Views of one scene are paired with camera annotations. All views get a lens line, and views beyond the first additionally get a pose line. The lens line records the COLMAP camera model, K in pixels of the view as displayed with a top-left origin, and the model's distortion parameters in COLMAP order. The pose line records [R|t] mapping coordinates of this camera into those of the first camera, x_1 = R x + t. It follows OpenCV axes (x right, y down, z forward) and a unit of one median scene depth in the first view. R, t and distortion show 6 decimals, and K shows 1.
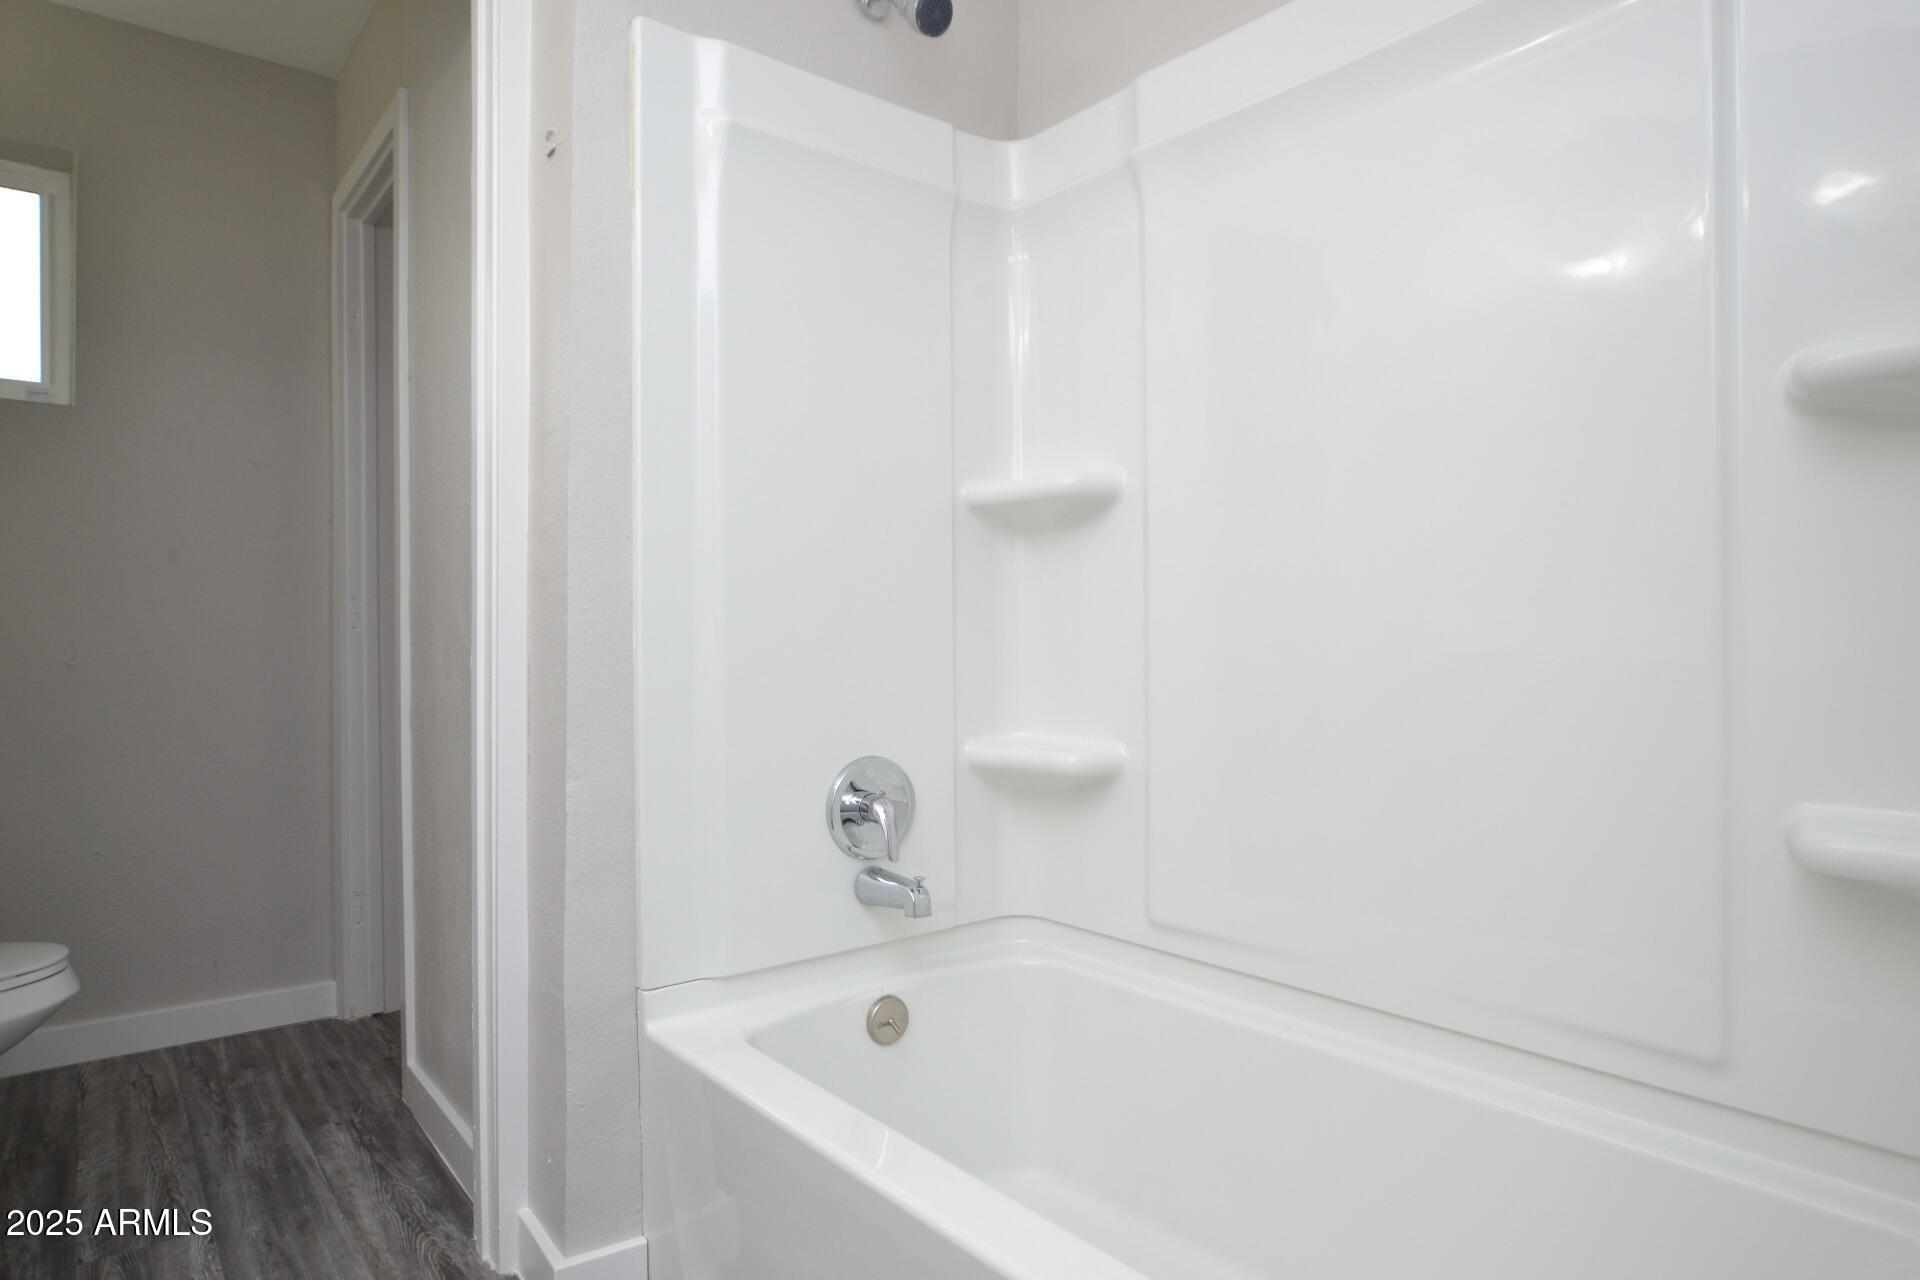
lens RADIAL K [[1106.4, 0, 960.0], [0, 1106.4, 640.0], [0, 0, 1]] dist [-0.022928, 0.011777]
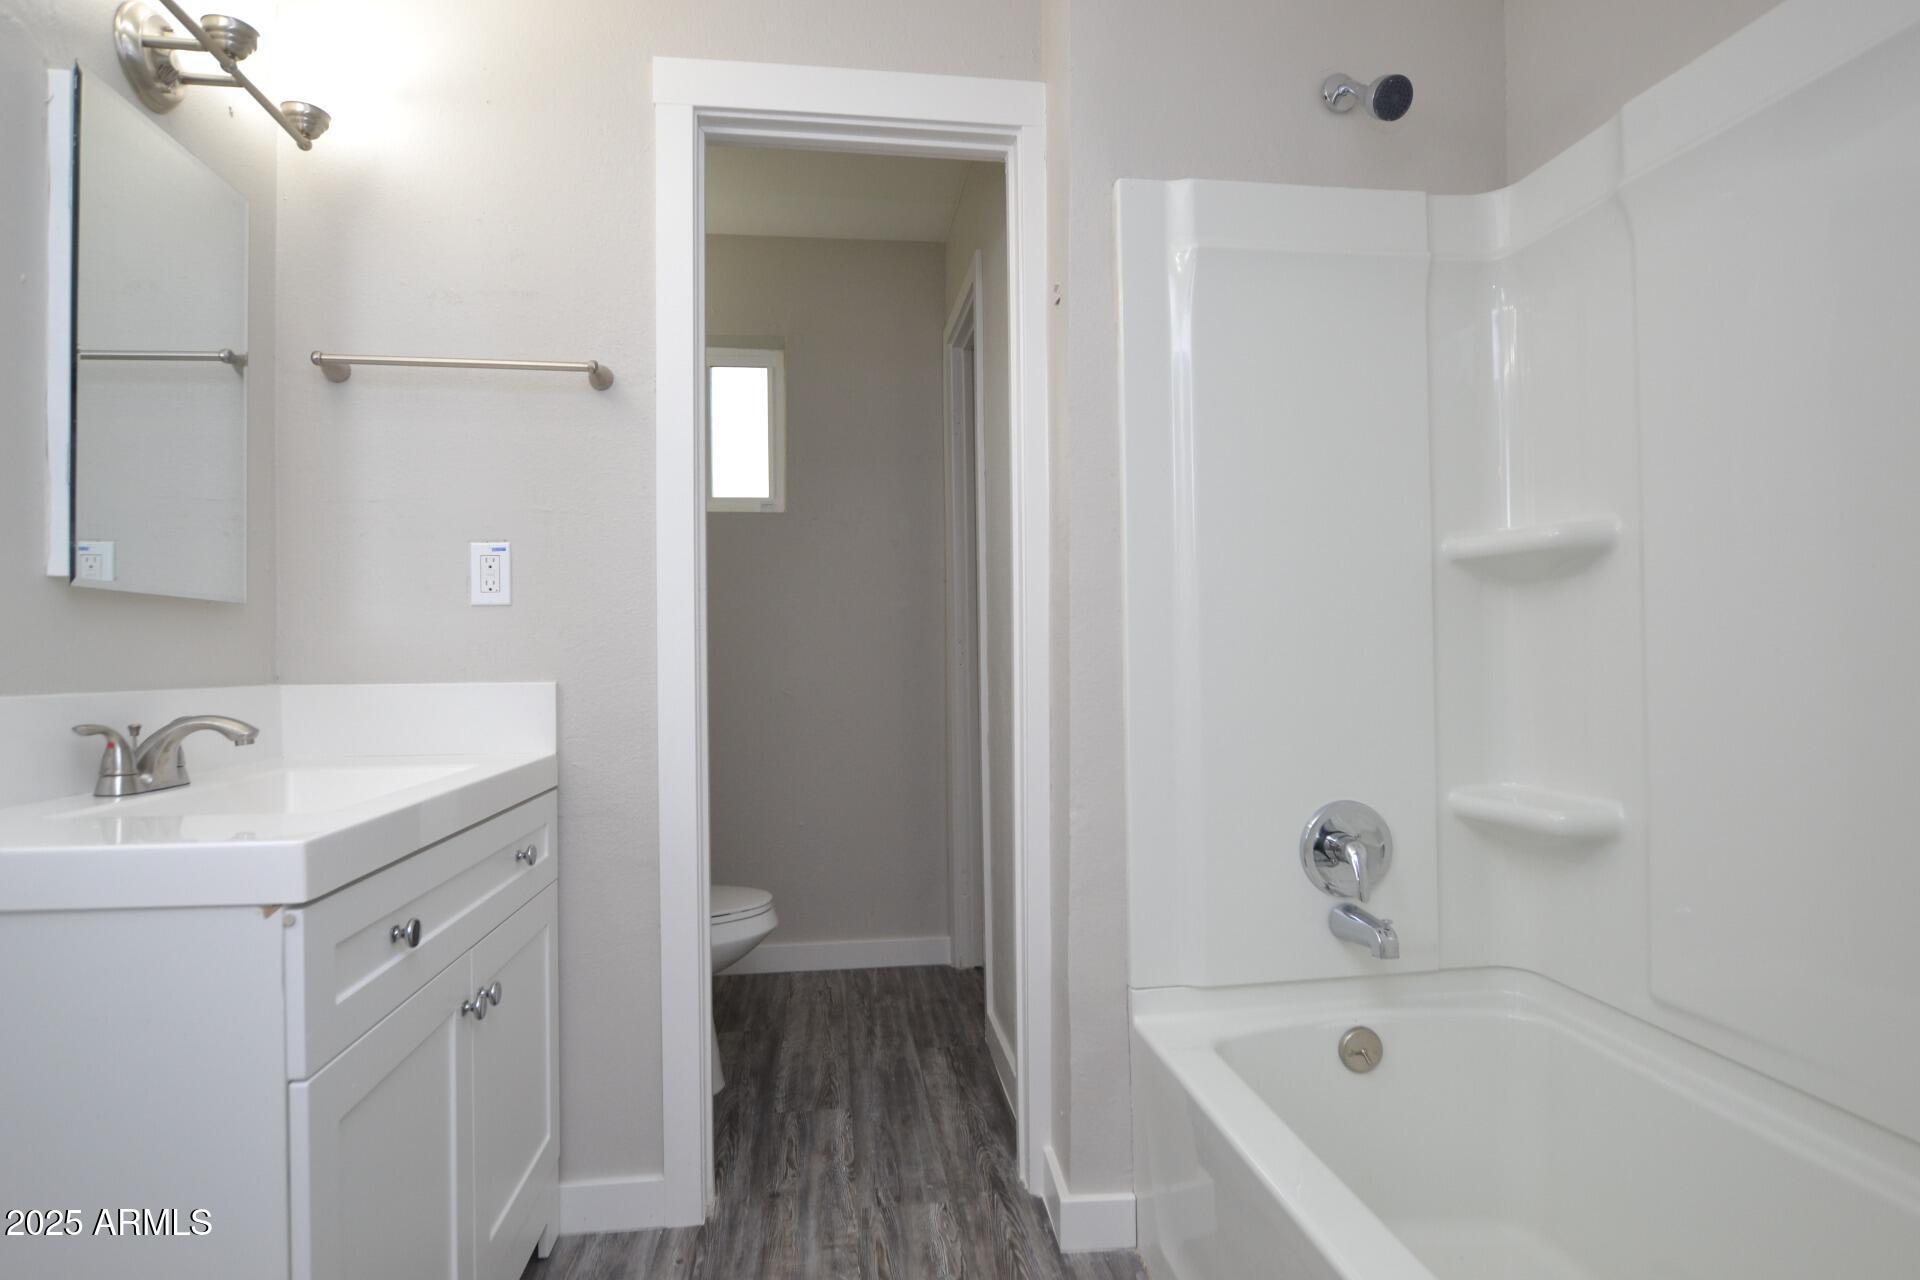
lens RADIAL K [[1020.6, 0, 968.0], [0, 1020.6, 646.2], [0, 0, 1]] dist [-0.024356, 0.002813]
pose [[0.858467, -0.009659, -0.512779, 0.106235], [0.008816, 0.999953, -0.004076, -0.041784], [0.512794, -0.001022, 0.858511, -0.033617]]
